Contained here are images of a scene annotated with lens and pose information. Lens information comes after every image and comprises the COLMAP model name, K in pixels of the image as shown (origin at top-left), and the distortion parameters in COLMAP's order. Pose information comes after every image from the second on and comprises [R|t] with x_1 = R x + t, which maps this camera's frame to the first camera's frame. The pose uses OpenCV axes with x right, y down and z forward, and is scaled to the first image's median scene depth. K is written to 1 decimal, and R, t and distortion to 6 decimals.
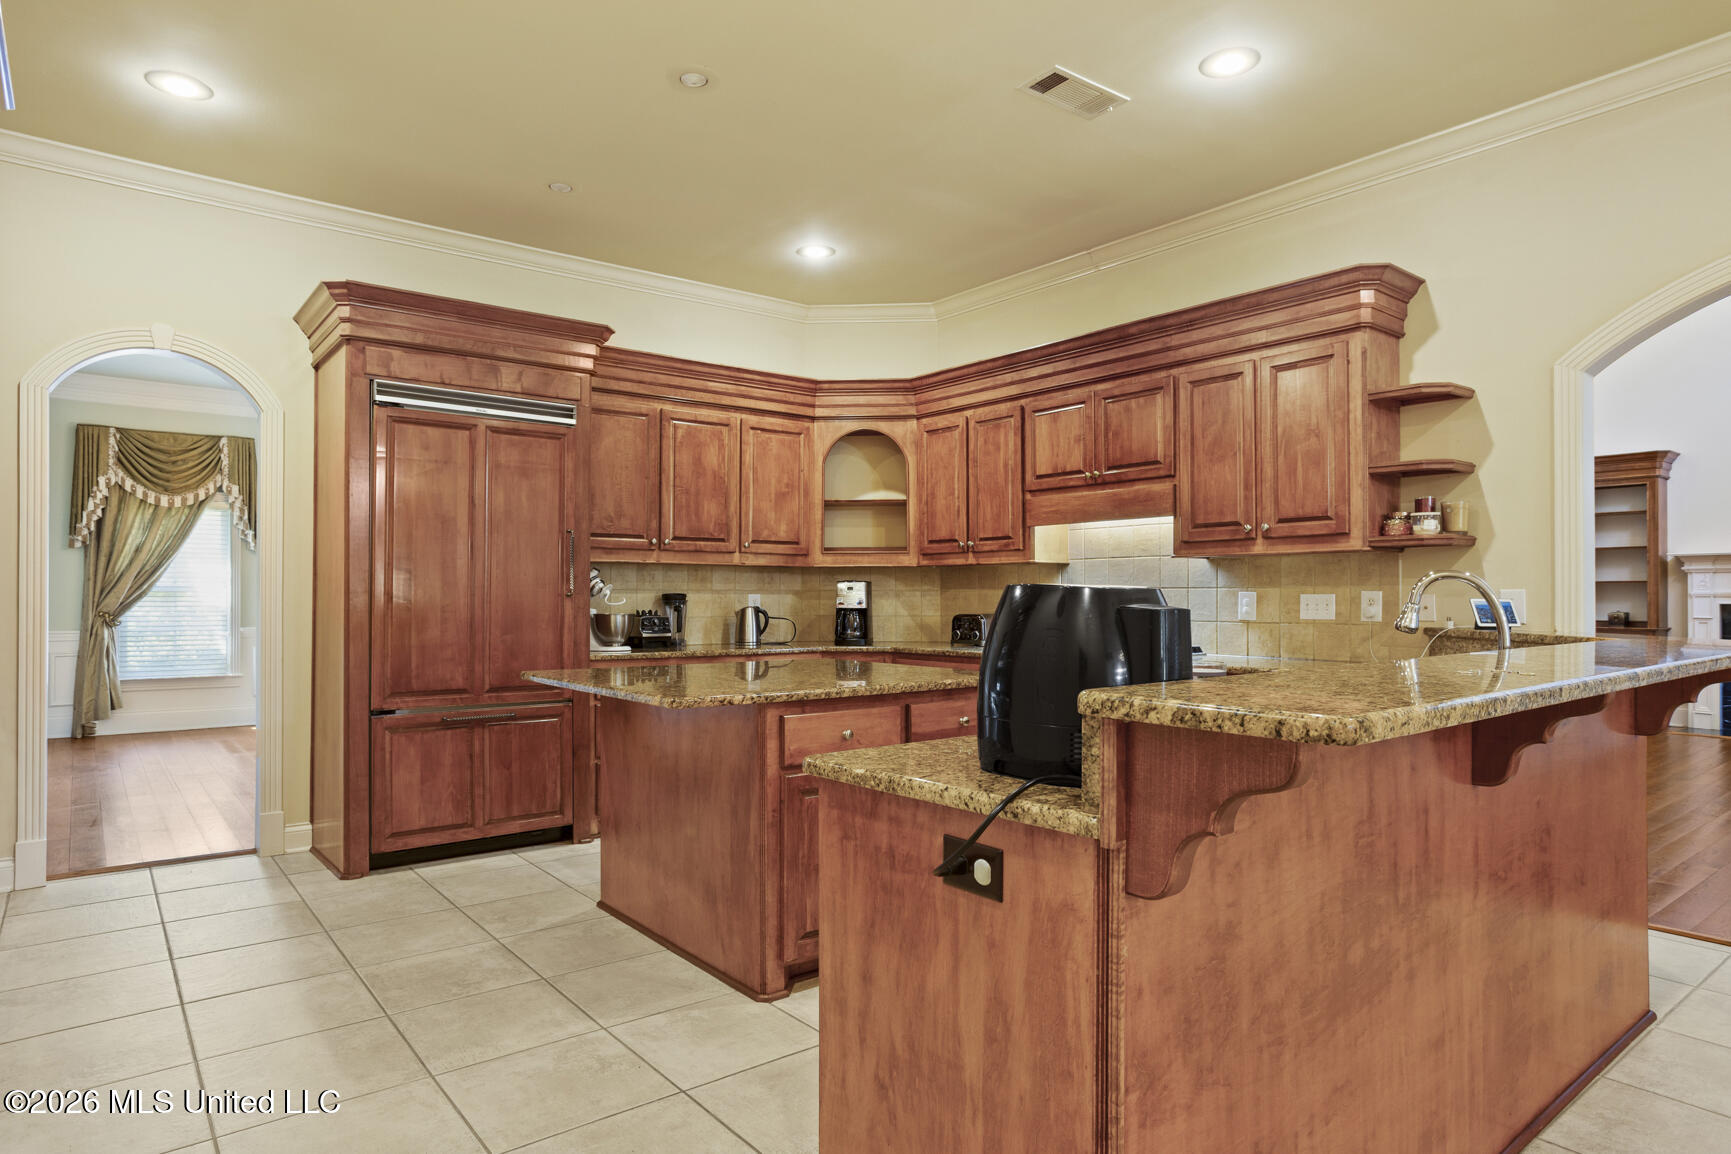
lens RADIAL K [[1003.7, 0, 870.0], [0, 1003.7, 585.4], [0, 0, 1]] dist [-0.010181, 0.018266]
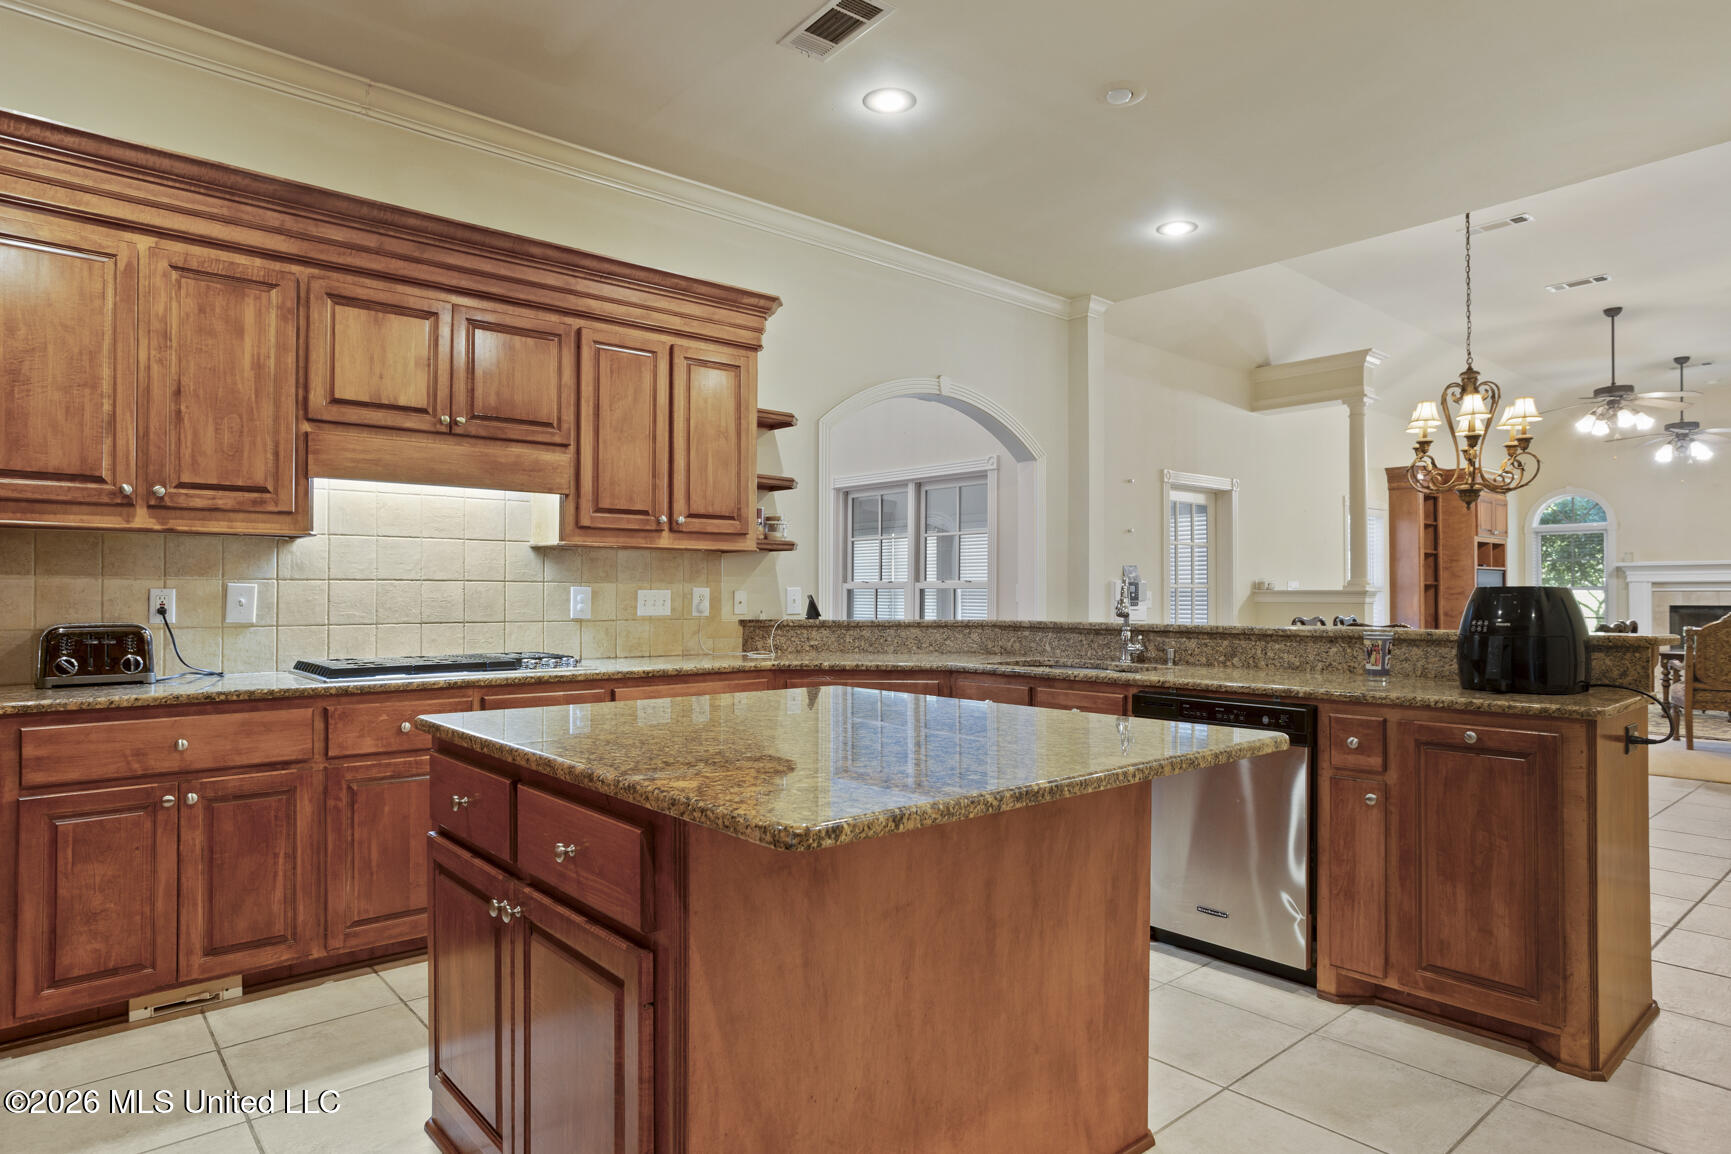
lens RADIAL K [[1003.7, 0, 871.1], [0, 1003.7, 576.6], [0, 0, 1]] dist [-0.010181, 0.018266]
pose [[-0.021797, 0.016563, 0.999625, -0.458274], [-0.015146, 0.999743, -0.016895, 0.007515], [-0.999648, -0.015508, -0.021540, 0.664425]]
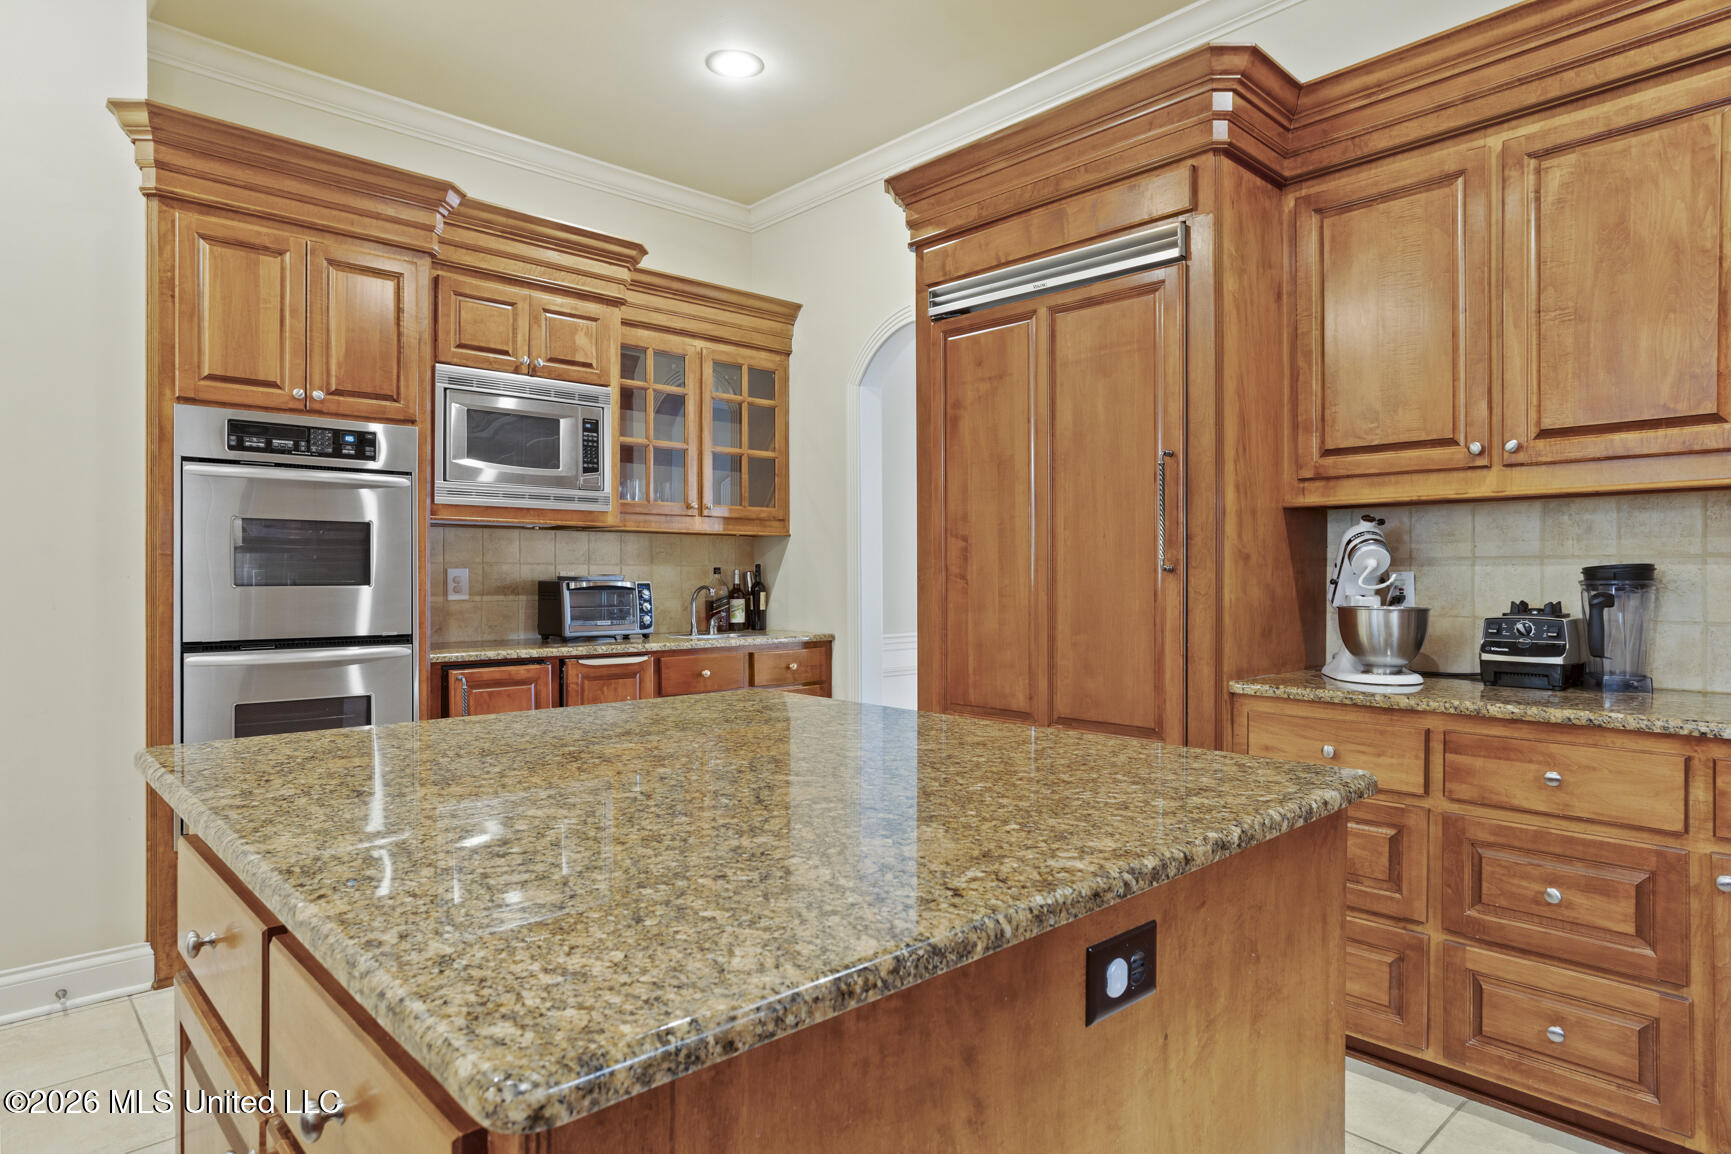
lens RADIAL K [[1003.7, 0, 855.5], [0, 1003.7, 571.3], [0, 0, 1]] dist [-0.010181, 0.018266]
pose [[0.080208, -0.005408, -0.996763, 0.208988], [0.012200, 0.999916, -0.004443, 0.009644], [0.996703, -0.011804, 0.080268, 0.695201]]
